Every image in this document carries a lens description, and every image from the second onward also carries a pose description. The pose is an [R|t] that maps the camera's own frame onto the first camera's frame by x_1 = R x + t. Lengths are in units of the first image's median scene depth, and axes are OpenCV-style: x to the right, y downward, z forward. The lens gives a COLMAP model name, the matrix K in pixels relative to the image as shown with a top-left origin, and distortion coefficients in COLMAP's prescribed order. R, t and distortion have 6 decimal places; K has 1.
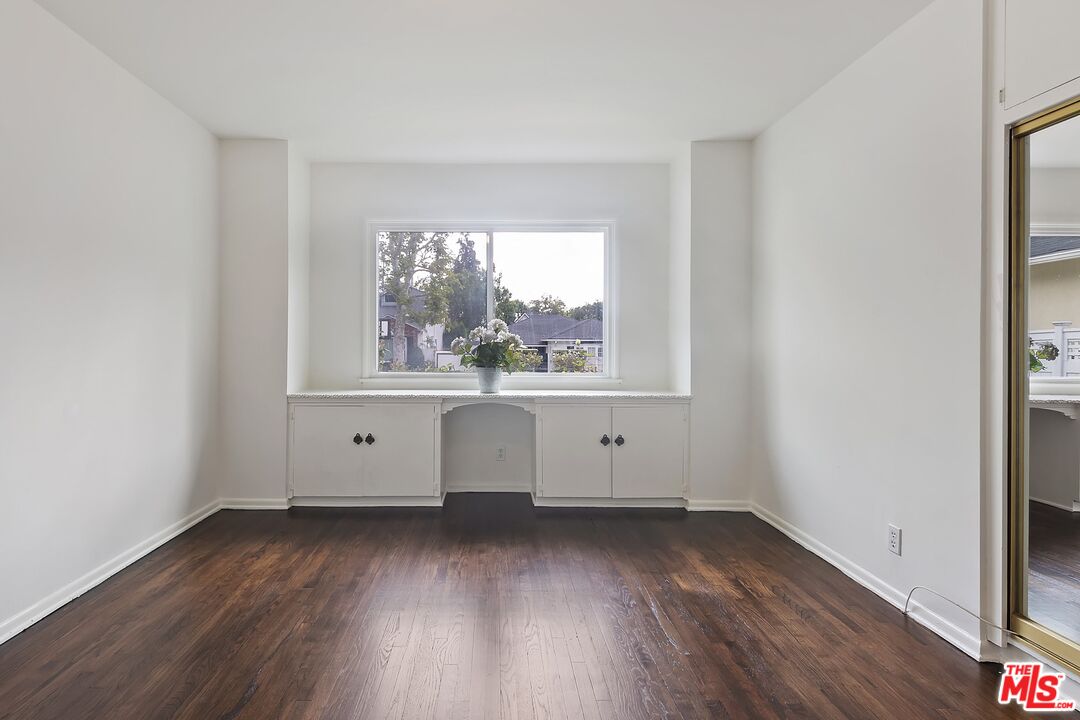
lens RADIAL K [[601.6, 0, 540.0], [0, 601.6, 360.0], [0, 0, 1]] dist [0.019164, 0.000189]
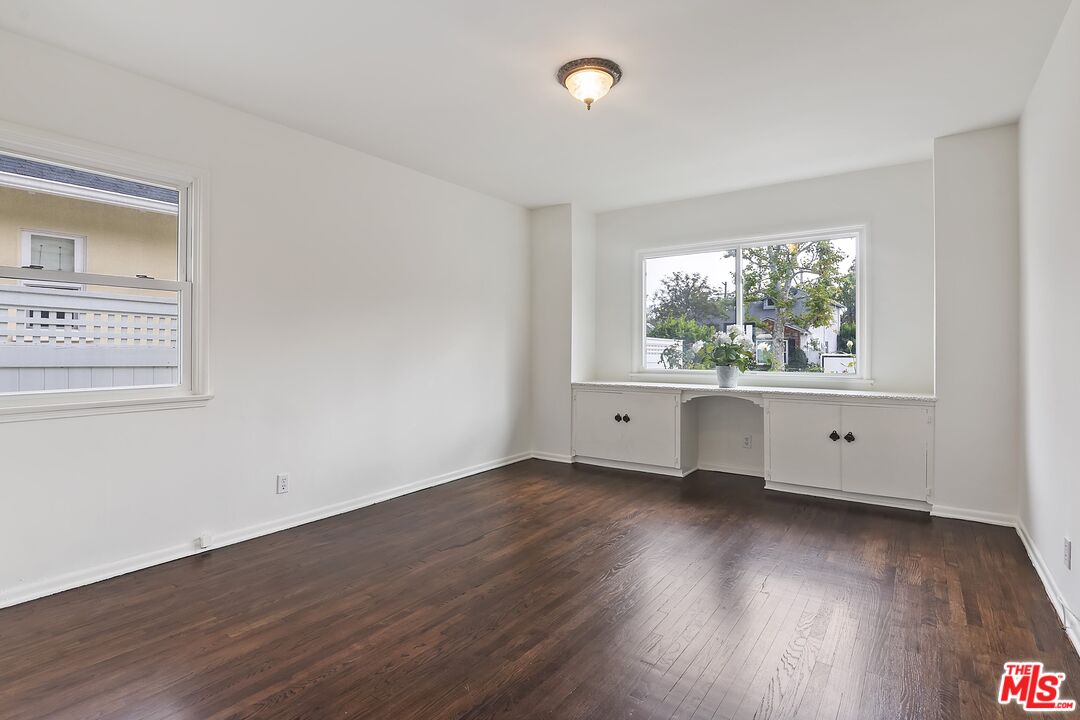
lens RADIAL K [[549.2, 0, 540.0], [0, 549.2, 360.0], [0, 0, 1]] dist [0.000471, 0.000023]
pose [[0.824765, 0.008970, -0.565404, 0.228150], [-0.009312, 0.999954, 0.002280, 0.001737], [0.565399, 0.003385, 0.824811, -0.096961]]
